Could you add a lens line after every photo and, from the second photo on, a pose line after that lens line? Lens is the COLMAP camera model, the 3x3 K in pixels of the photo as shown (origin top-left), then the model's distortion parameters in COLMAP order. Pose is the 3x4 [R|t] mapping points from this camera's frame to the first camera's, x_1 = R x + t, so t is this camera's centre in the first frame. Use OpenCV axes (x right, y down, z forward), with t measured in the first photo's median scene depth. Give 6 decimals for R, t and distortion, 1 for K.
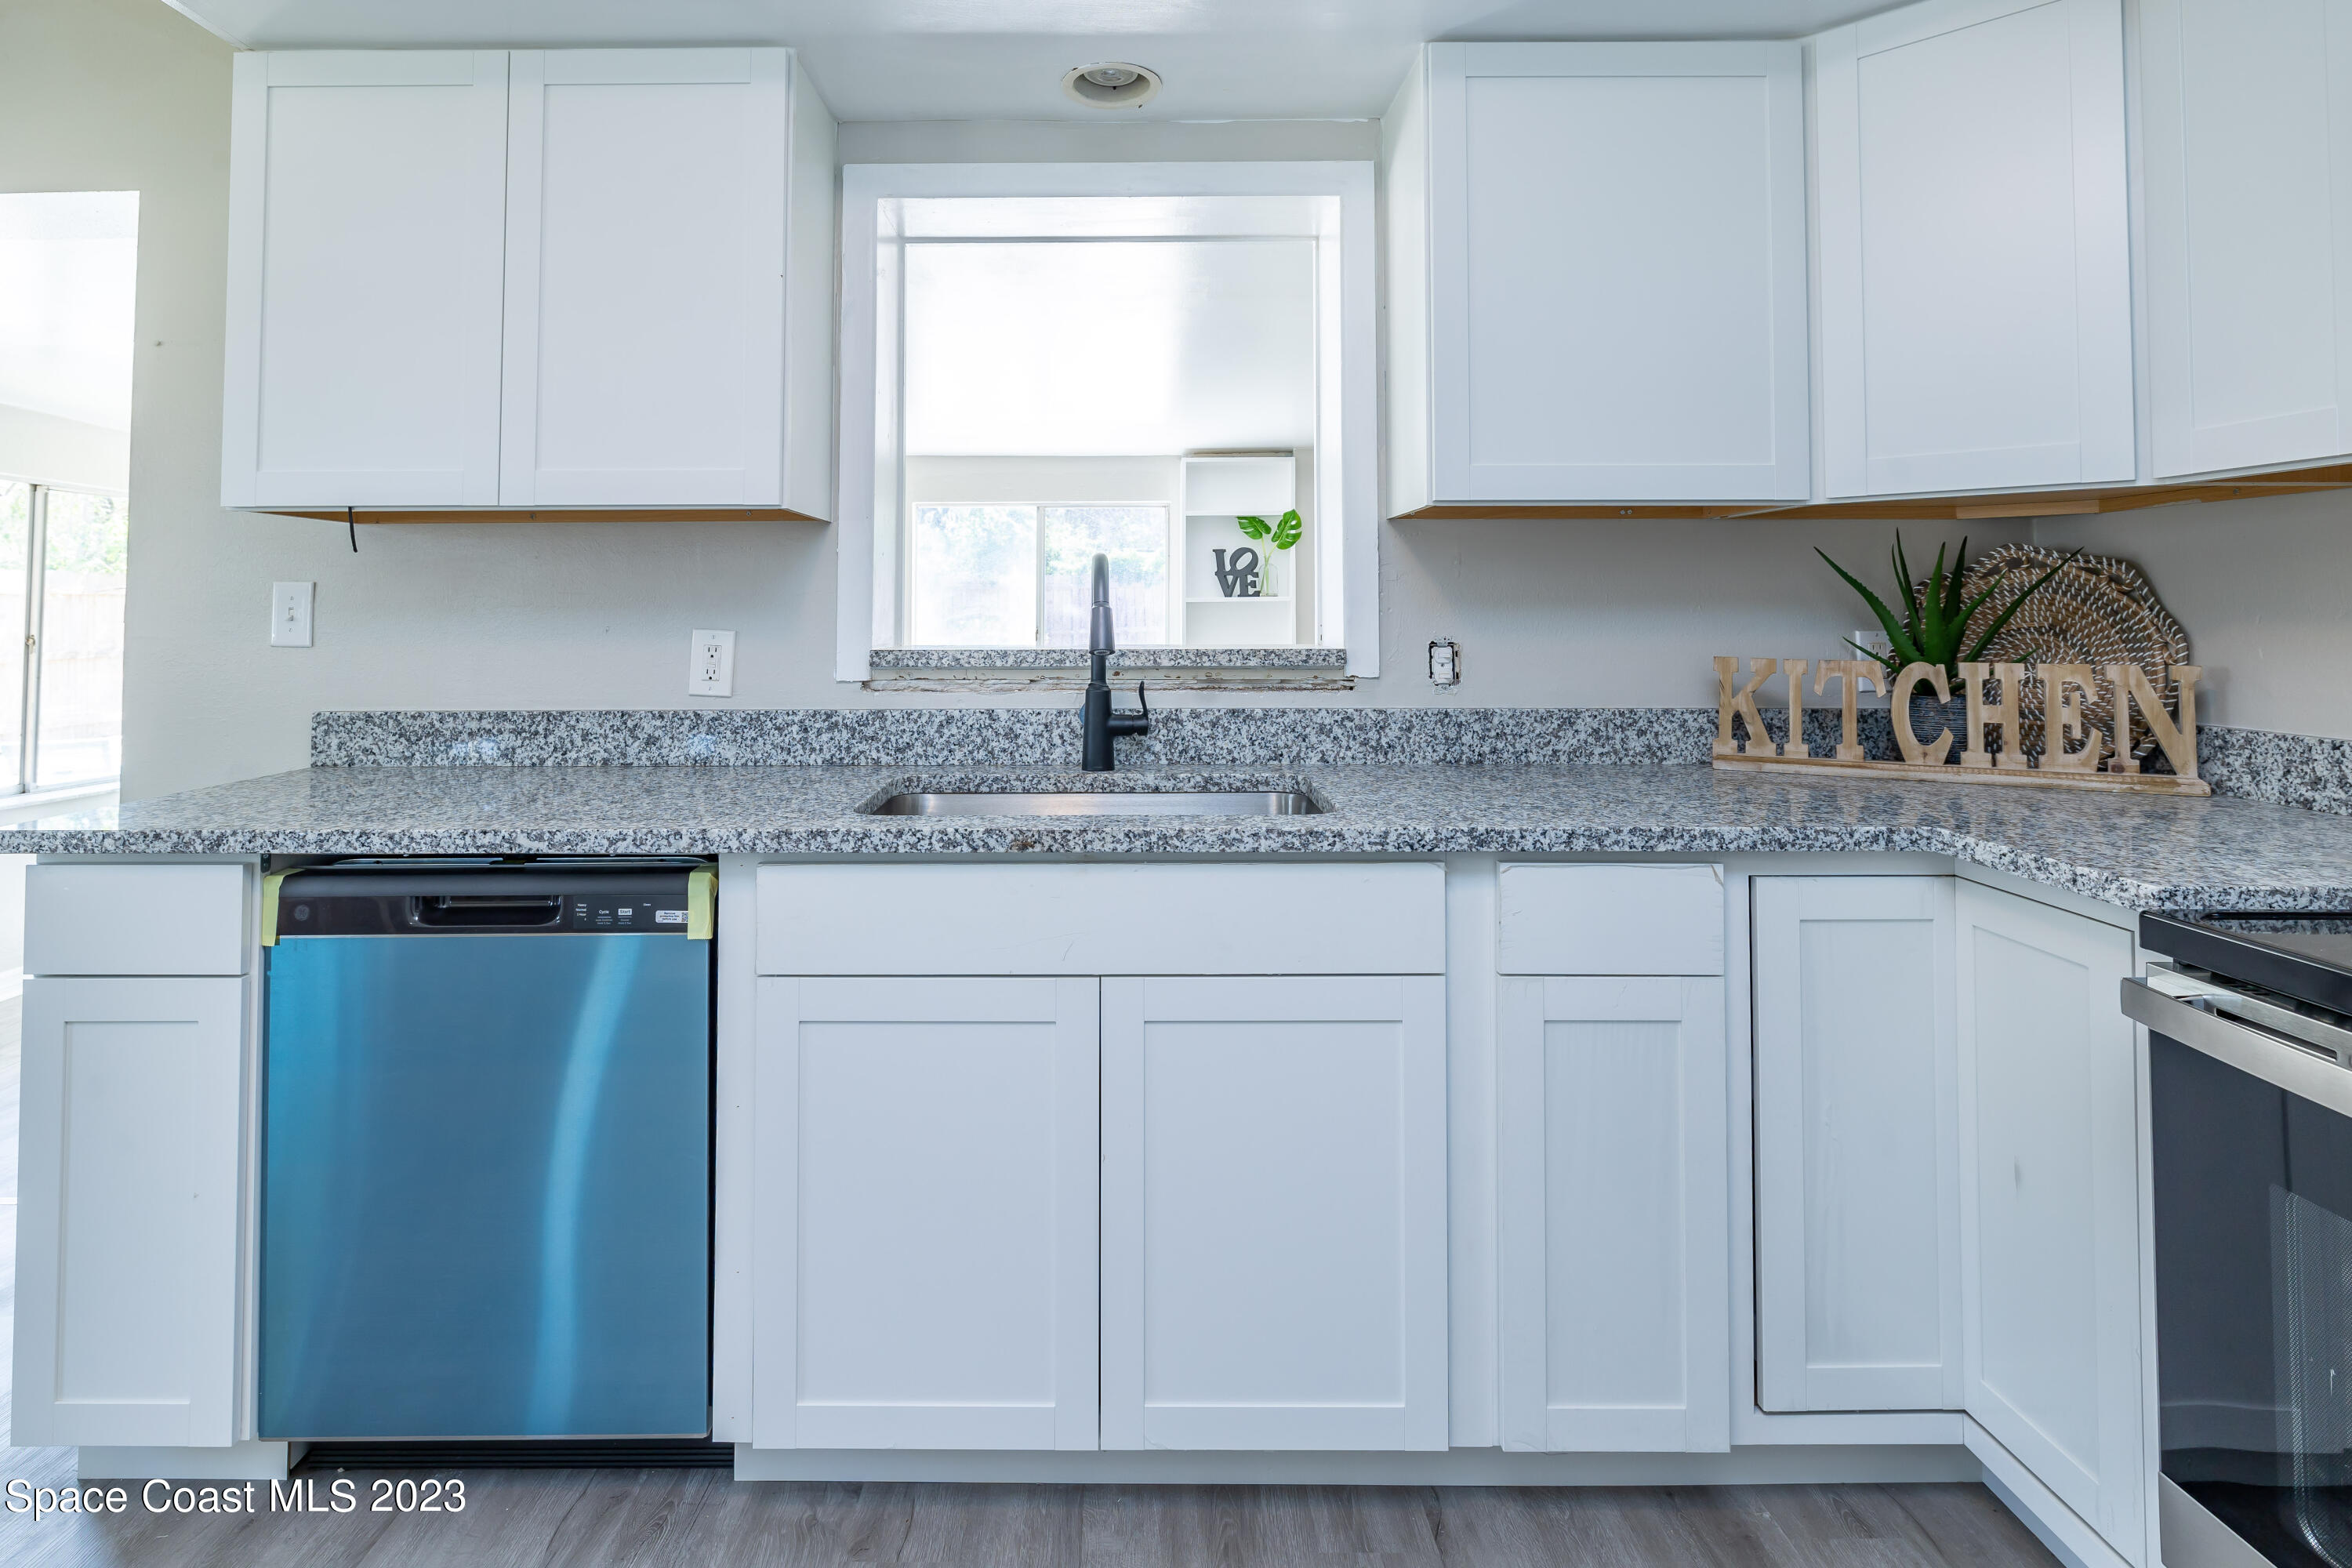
lens RADIAL K [[976.2, 0, 1176.0], [0, 976.2, 784.0], [0, 0, 1]] dist [0.001092, 0.000419]
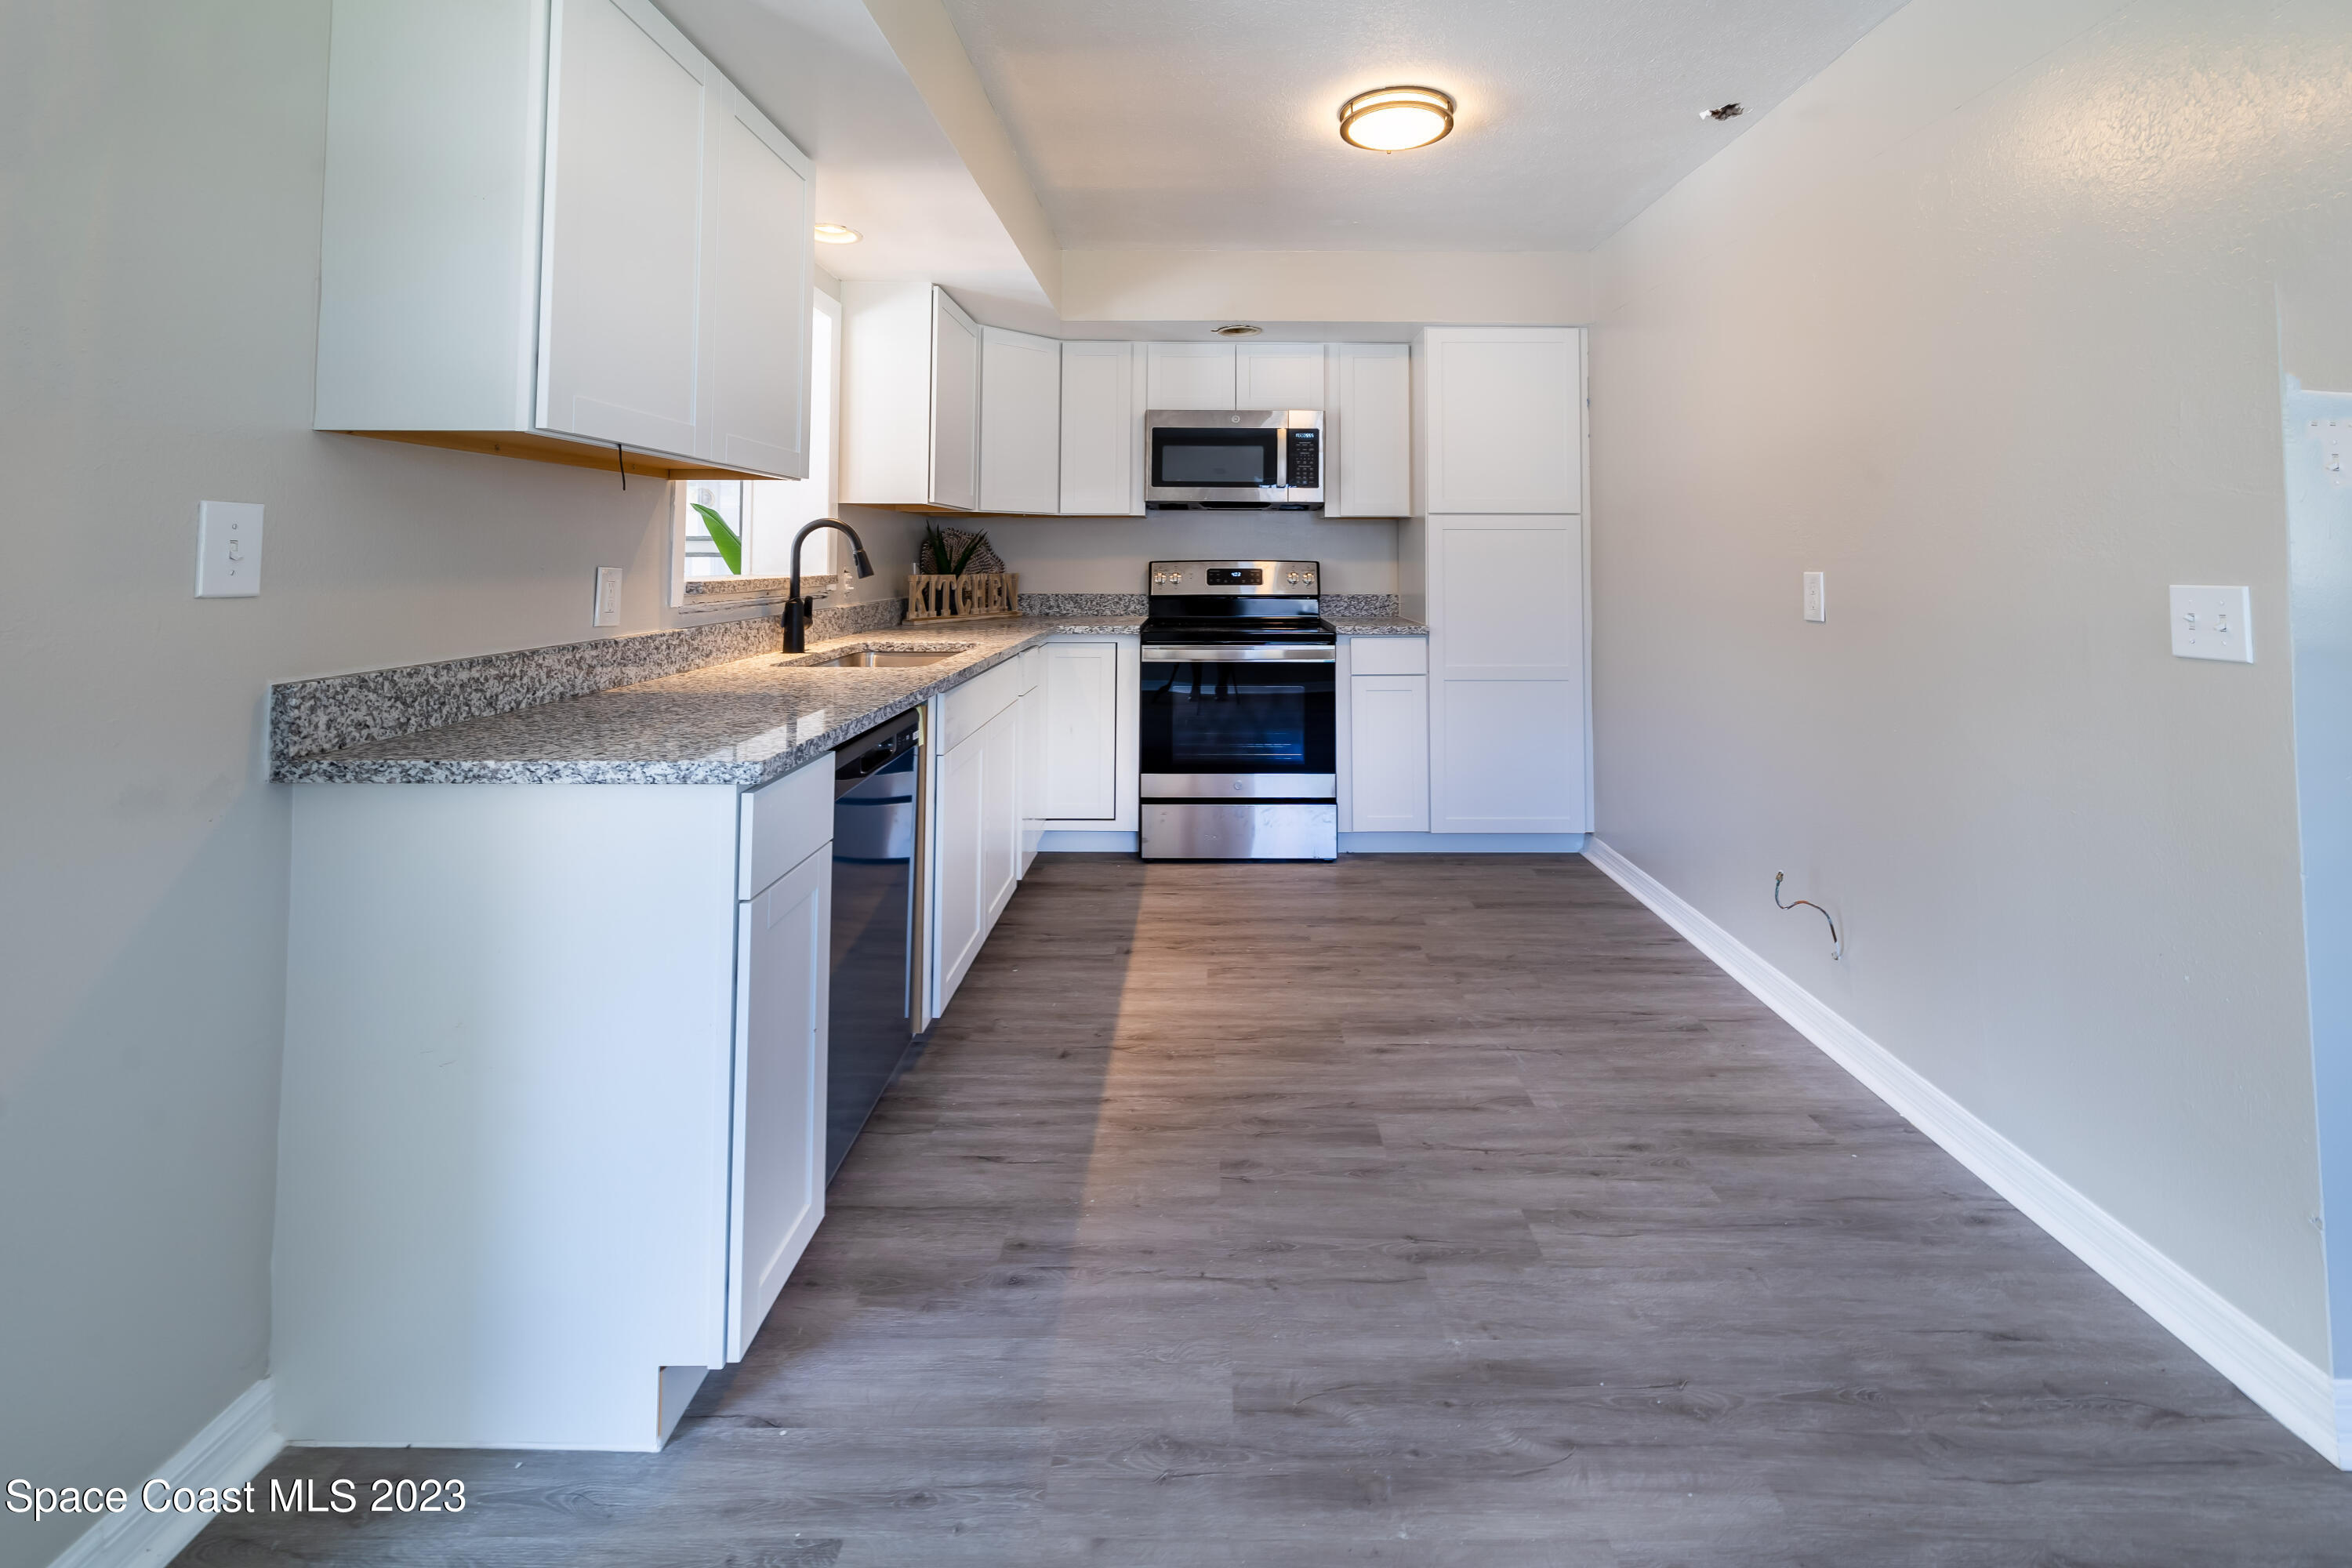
lens RADIAL K [[976.2, 0, 1176.0], [0, 976.2, 784.0], [0, 0, 1]] dist [0.001092, 0.000419]
pose [[0.022532, -0.226697, 0.973705, -1.624151], [0.150205, 0.963664, 0.220884, -0.064297], [-0.988398, 0.141278, 0.055764, 0.297908]]
